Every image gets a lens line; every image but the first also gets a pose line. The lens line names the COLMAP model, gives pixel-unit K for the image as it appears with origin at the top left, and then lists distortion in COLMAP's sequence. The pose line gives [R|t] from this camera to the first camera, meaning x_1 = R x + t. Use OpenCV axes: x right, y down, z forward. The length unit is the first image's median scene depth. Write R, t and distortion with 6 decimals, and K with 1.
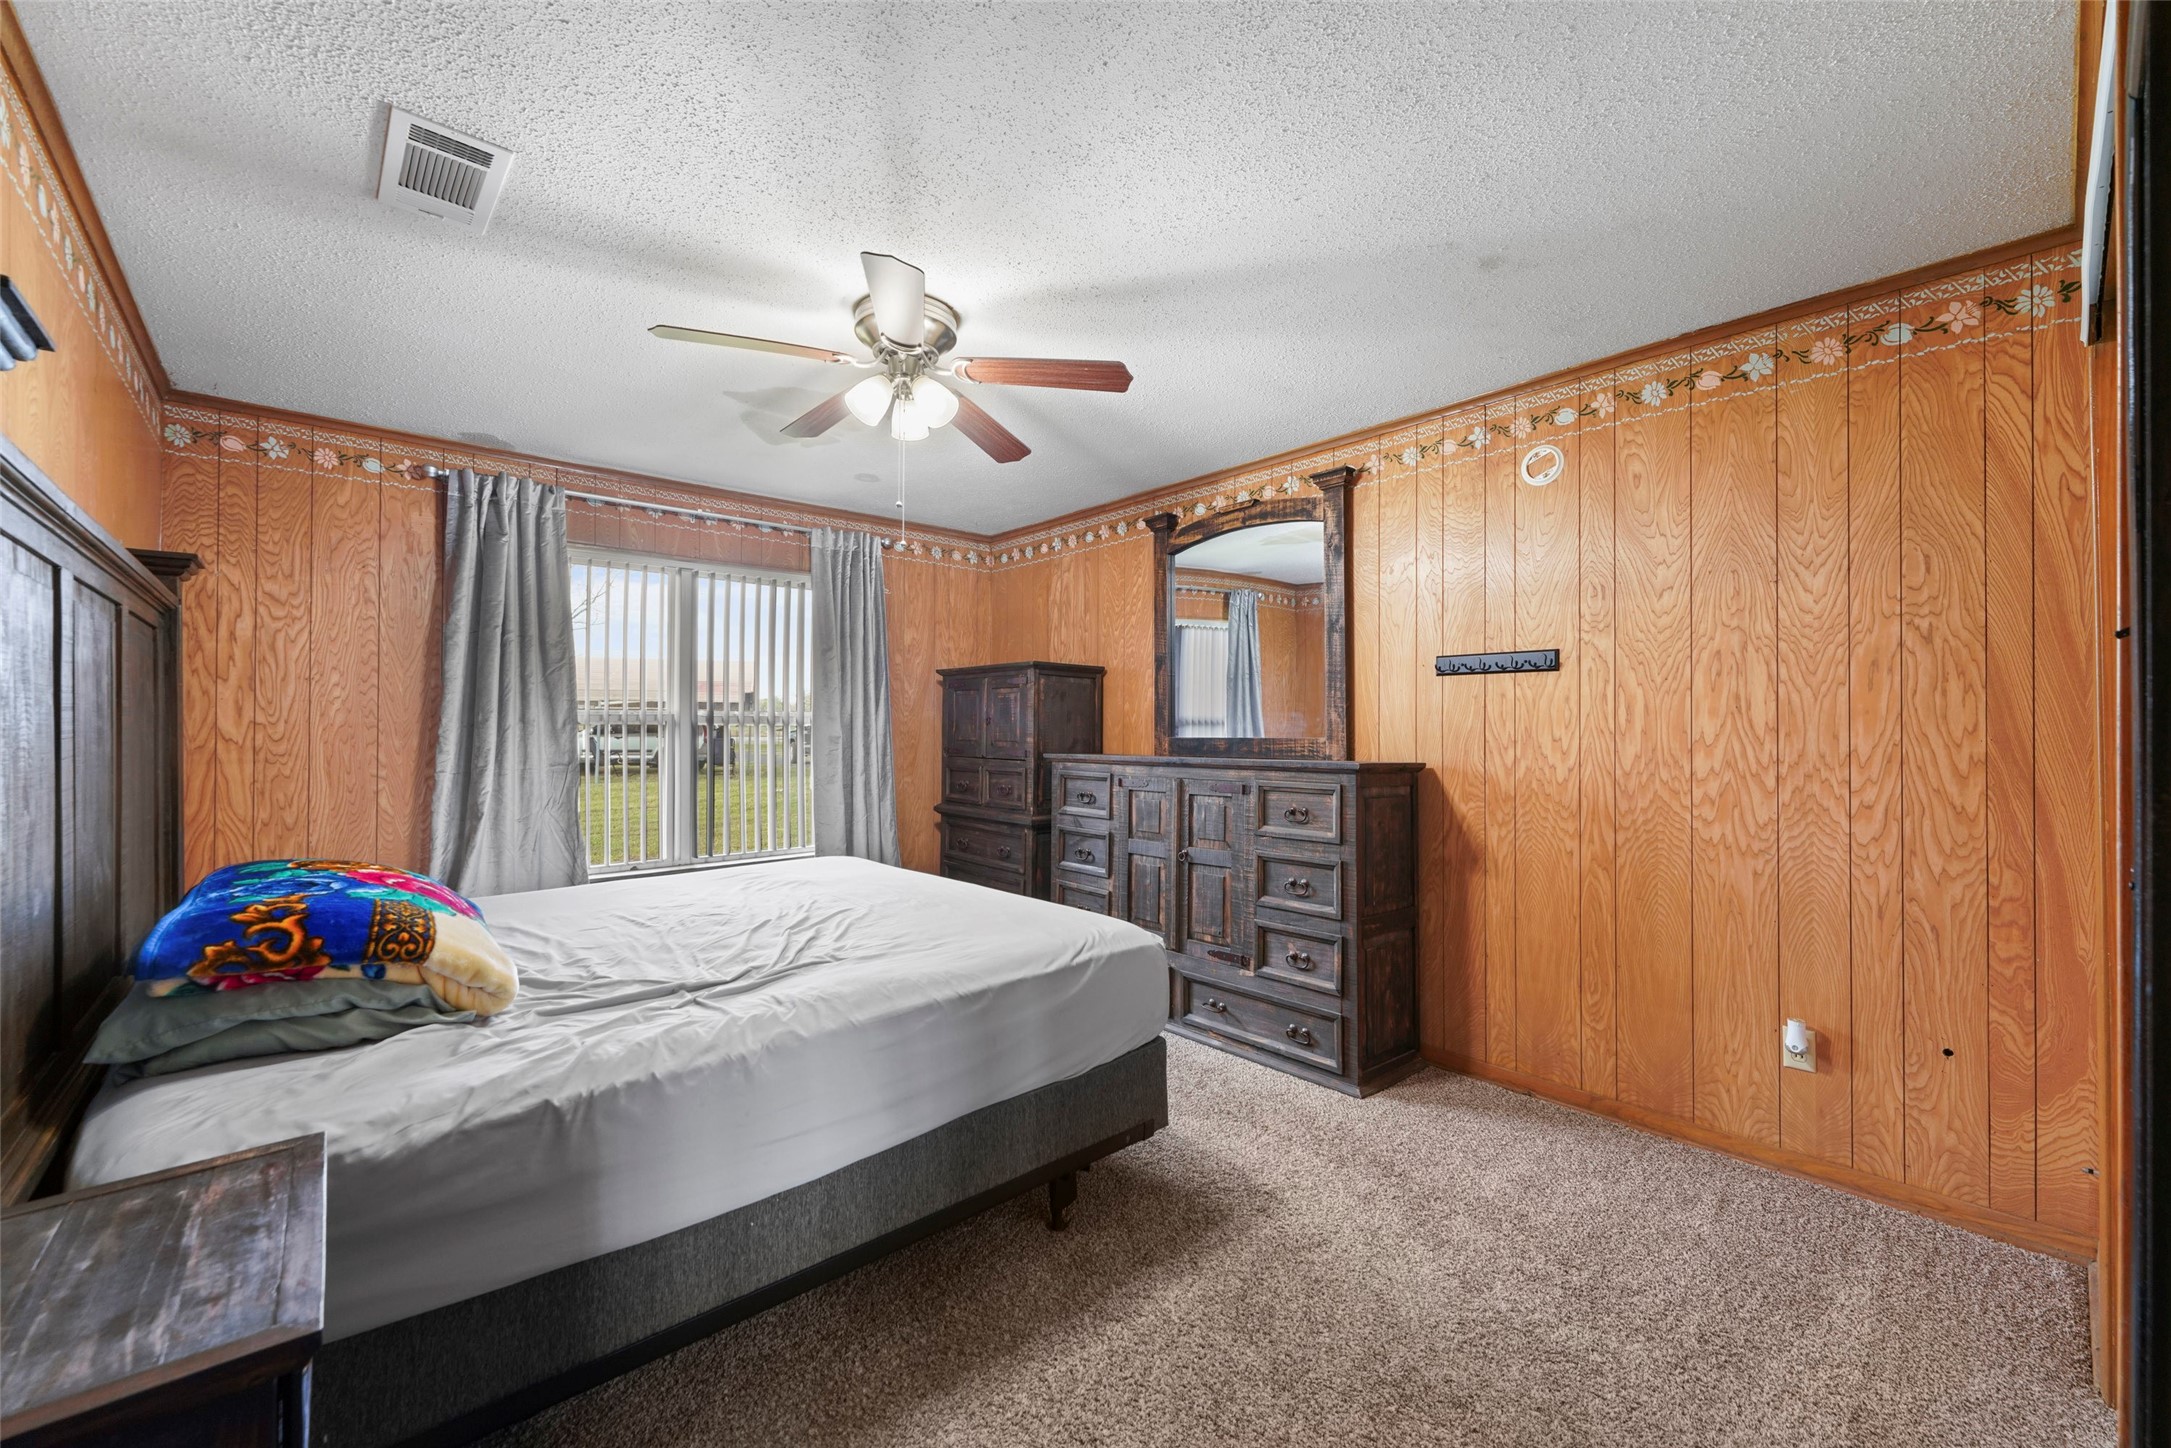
lens RADIAL K [[861.2, 0, 1083.5], [0, 861.2, 723.6], [0, 0, 1]] dist [0.010833, -0.001334]
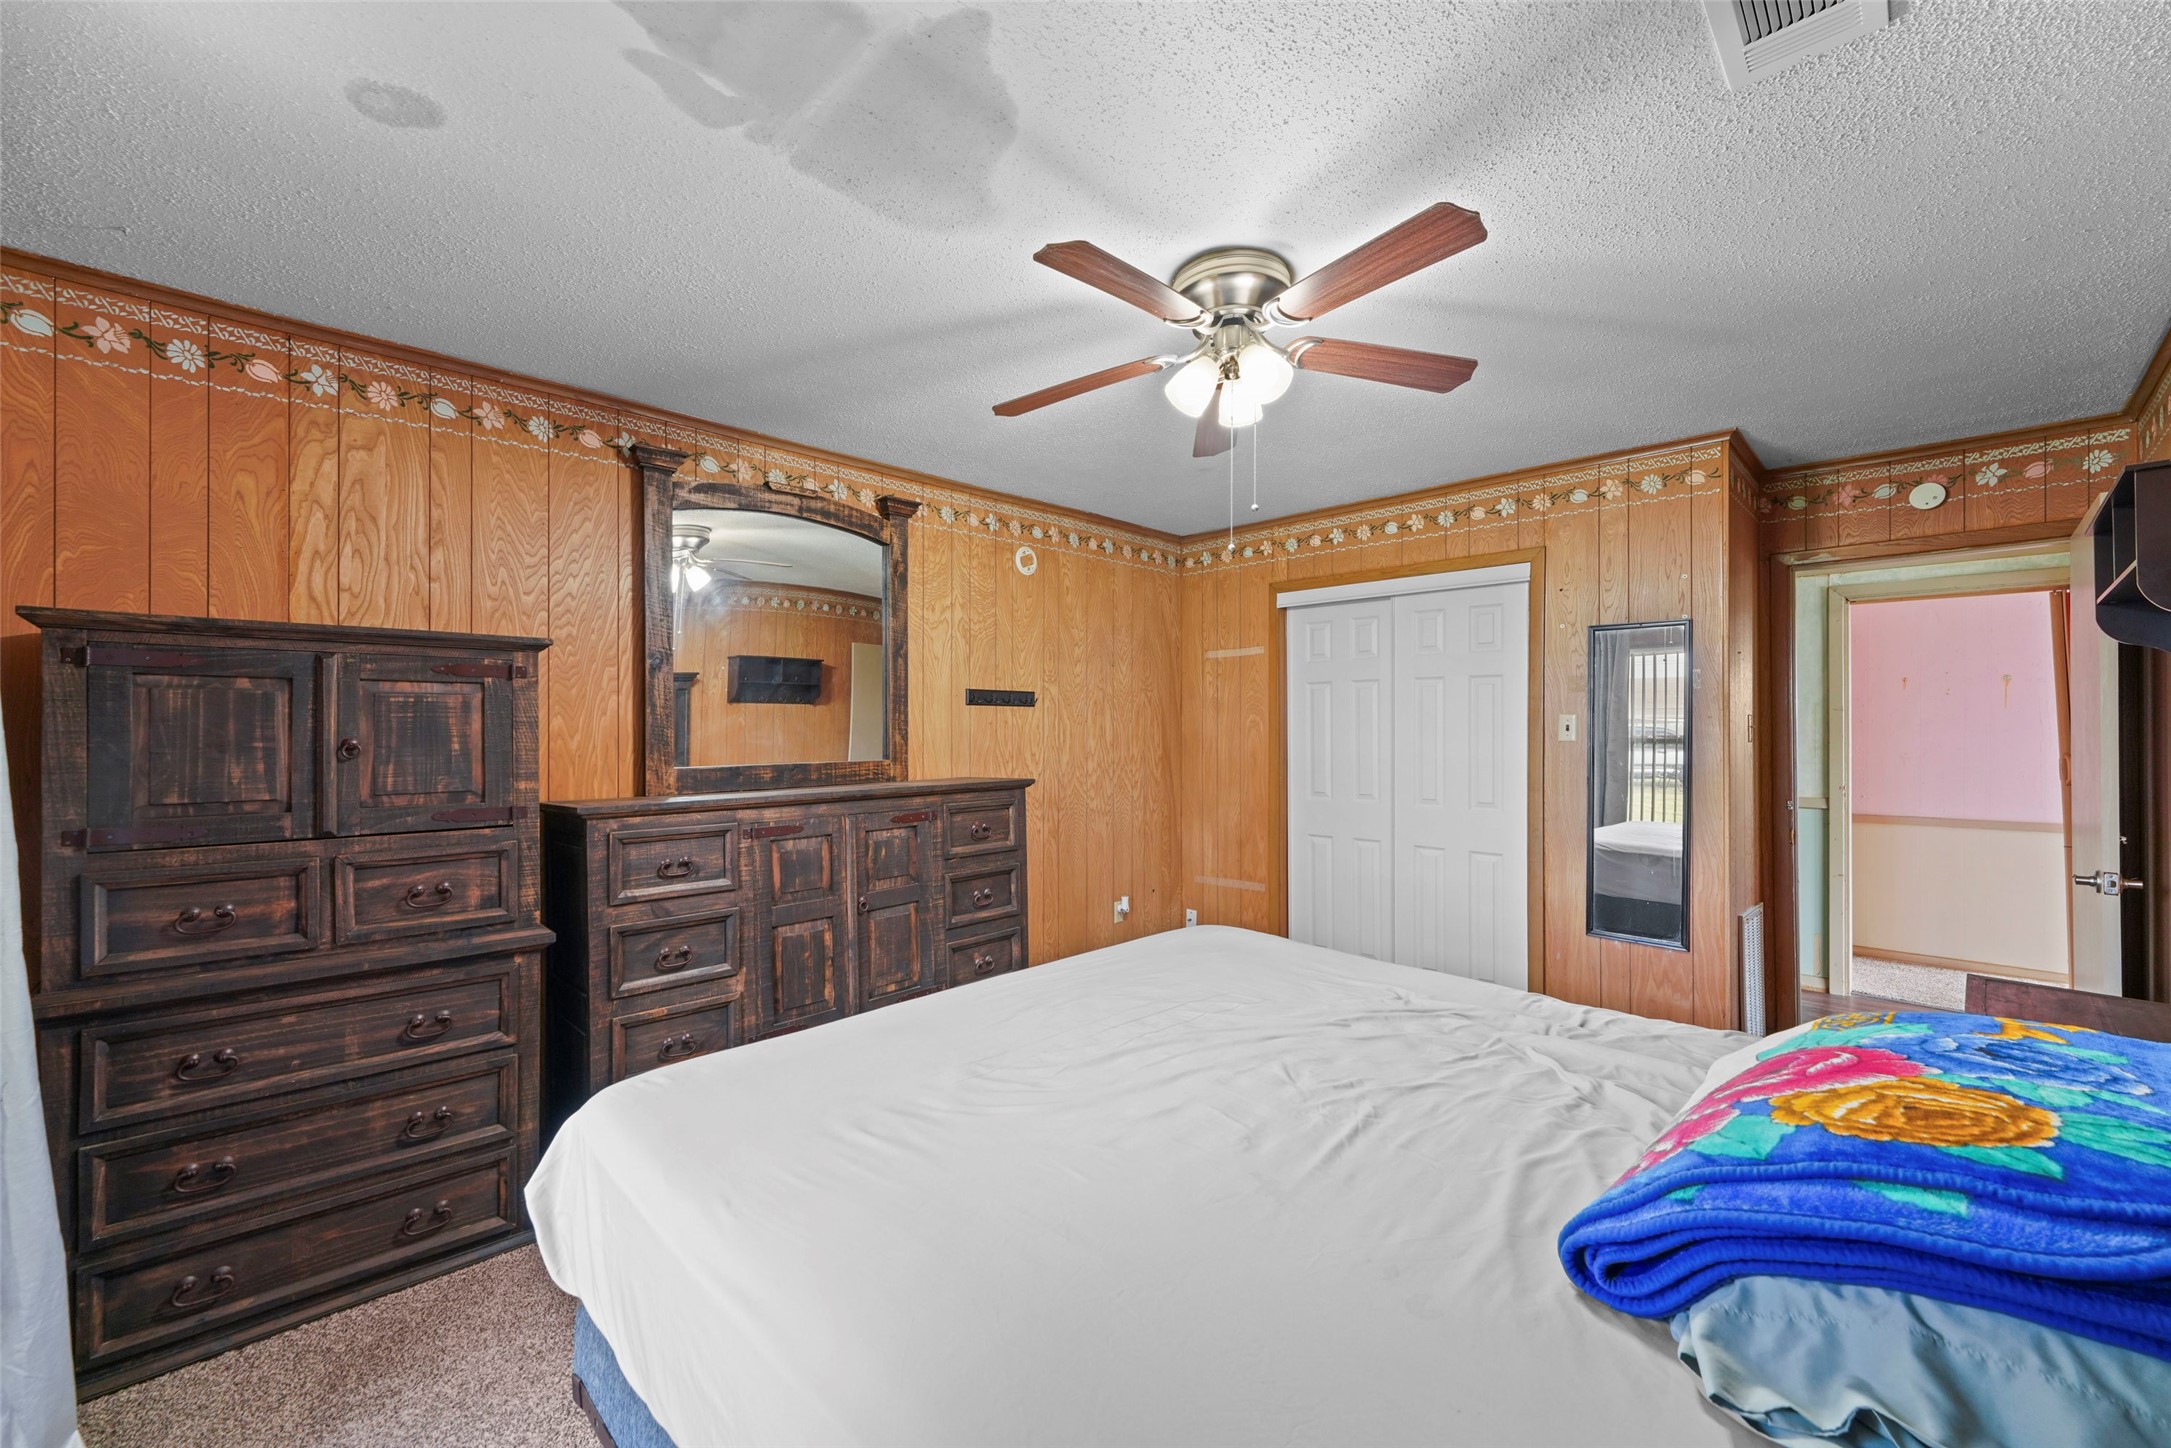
lens RADIAL K [[861.2, 0, 1082.7], [0, 861.2, 725.1], [0, 0, 1]] dist [0.010833, -0.001334]
pose [[-0.054709, 0.004136, 0.998494, -0.725678], [-0.001650, 0.999990, -0.004232, -0.019605], [-0.998501, -0.001879, -0.054702, 0.812057]]
